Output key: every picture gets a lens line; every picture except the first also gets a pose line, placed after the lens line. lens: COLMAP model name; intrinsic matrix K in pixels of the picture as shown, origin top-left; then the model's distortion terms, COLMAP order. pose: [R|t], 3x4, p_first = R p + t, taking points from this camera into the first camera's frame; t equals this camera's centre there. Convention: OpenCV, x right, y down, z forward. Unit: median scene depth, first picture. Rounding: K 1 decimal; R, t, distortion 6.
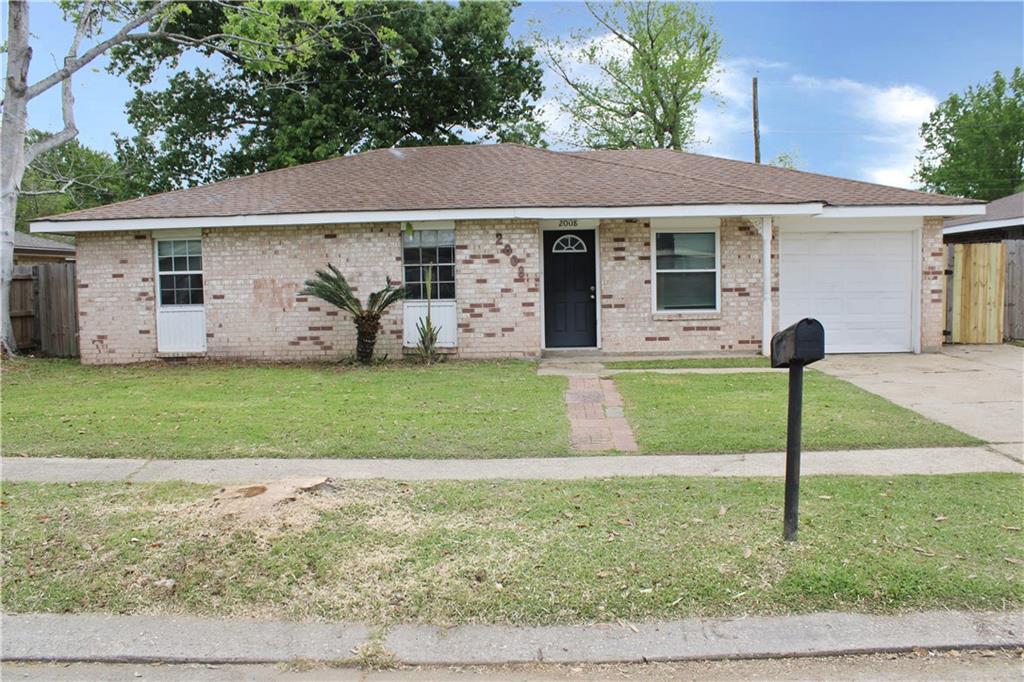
lens RADIAL K [[912.1, 0, 512.6], [0, 912.1, 342.4], [0, 0, 1]] dist [-0.146441, 0.094843]
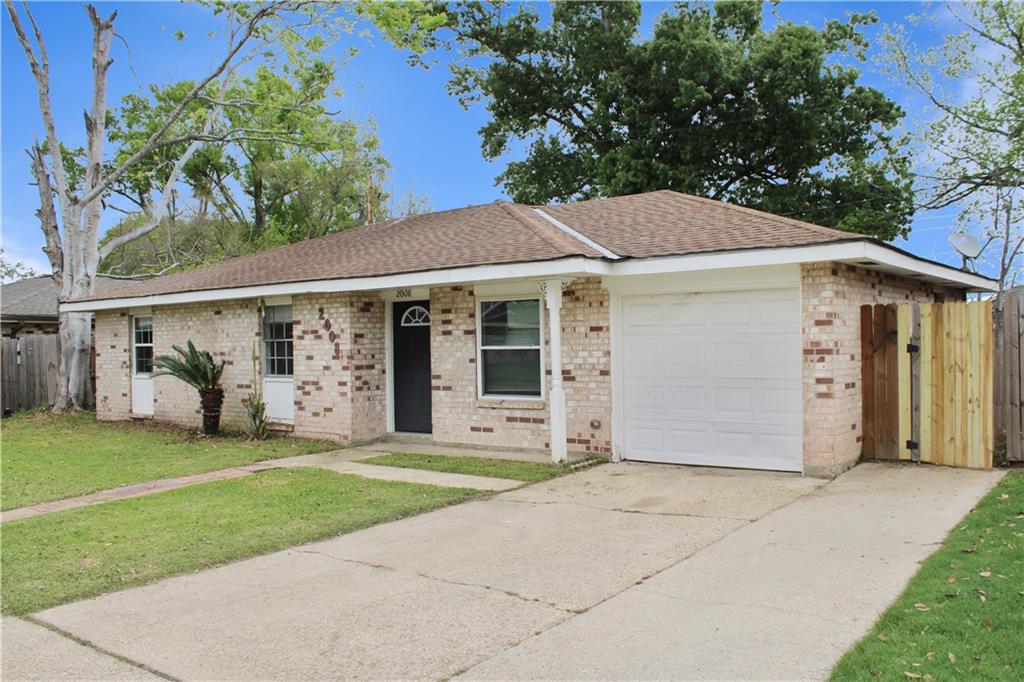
lens RADIAL K [[912.1, 0, 510.7], [0, 912.1, 334.4], [0, 0, 1]] dist [-0.146441, 0.094843]
pose [[0.805011, -0.000169, -0.593260, 0.683104], [-0.038838, 0.997840, -0.052985, -0.048225], [0.591988, 0.065694, 0.803265, 0.349522]]
